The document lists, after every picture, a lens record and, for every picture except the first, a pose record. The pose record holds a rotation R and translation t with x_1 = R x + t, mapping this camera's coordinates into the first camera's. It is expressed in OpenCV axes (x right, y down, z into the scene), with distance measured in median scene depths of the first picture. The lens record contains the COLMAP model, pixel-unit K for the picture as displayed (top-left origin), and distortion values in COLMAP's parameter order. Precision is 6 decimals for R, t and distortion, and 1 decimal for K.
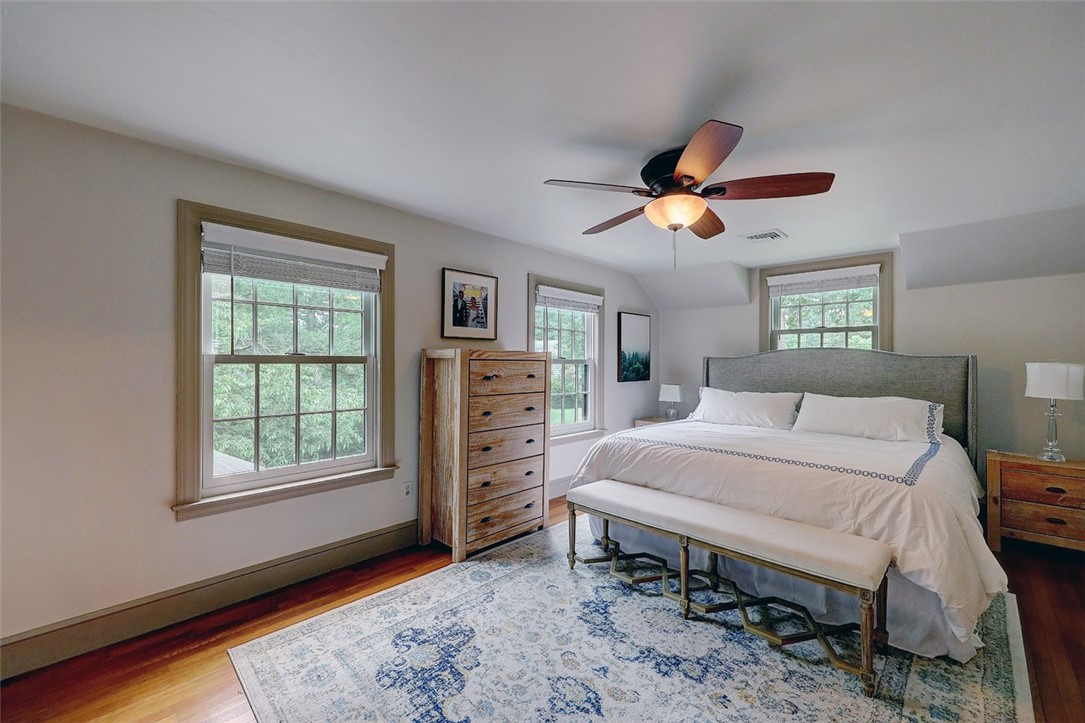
lens RADIAL K [[435.2, 0, 542.5], [0, 435.2, 361.5], [0, 0, 1]] dist [-0.001088, -0.000169]
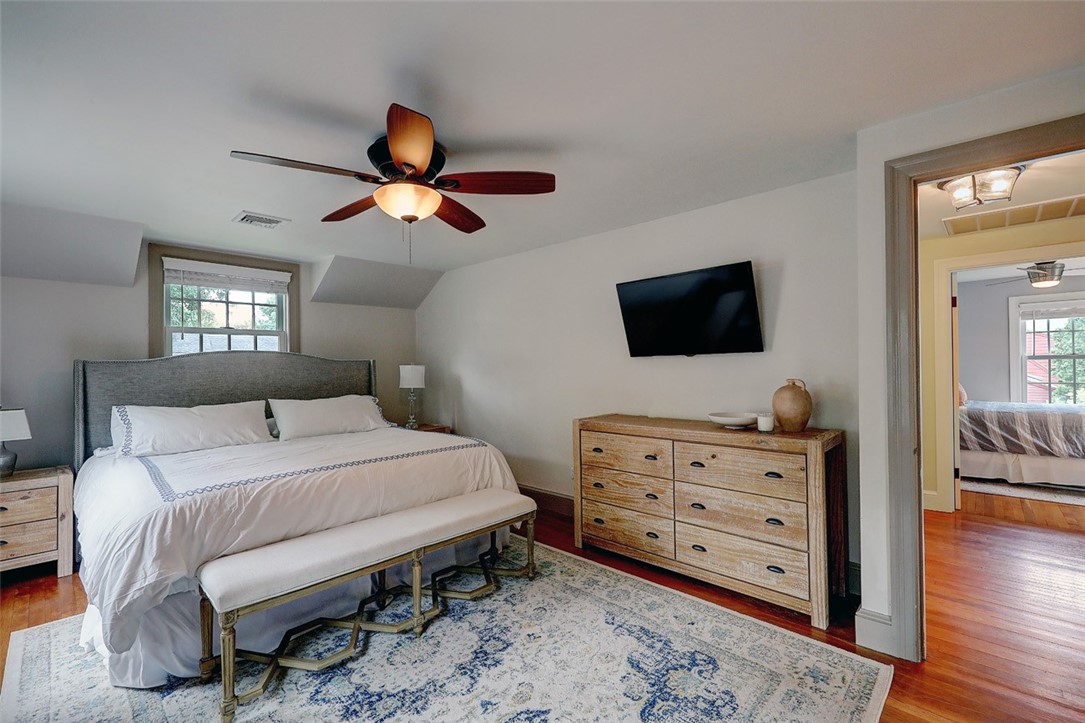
lens RADIAL K [[472.0, 0, 544.4], [0, 472.0, 364.3], [0, 0, 1]] dist [0.000420, 0.000187]
pose [[-0.011824, -0.003471, 0.999924, -0.634258], [0.010041, 0.999943, 0.003590, -0.001057], [-0.999880, 0.010082, -0.011788, 0.665790]]
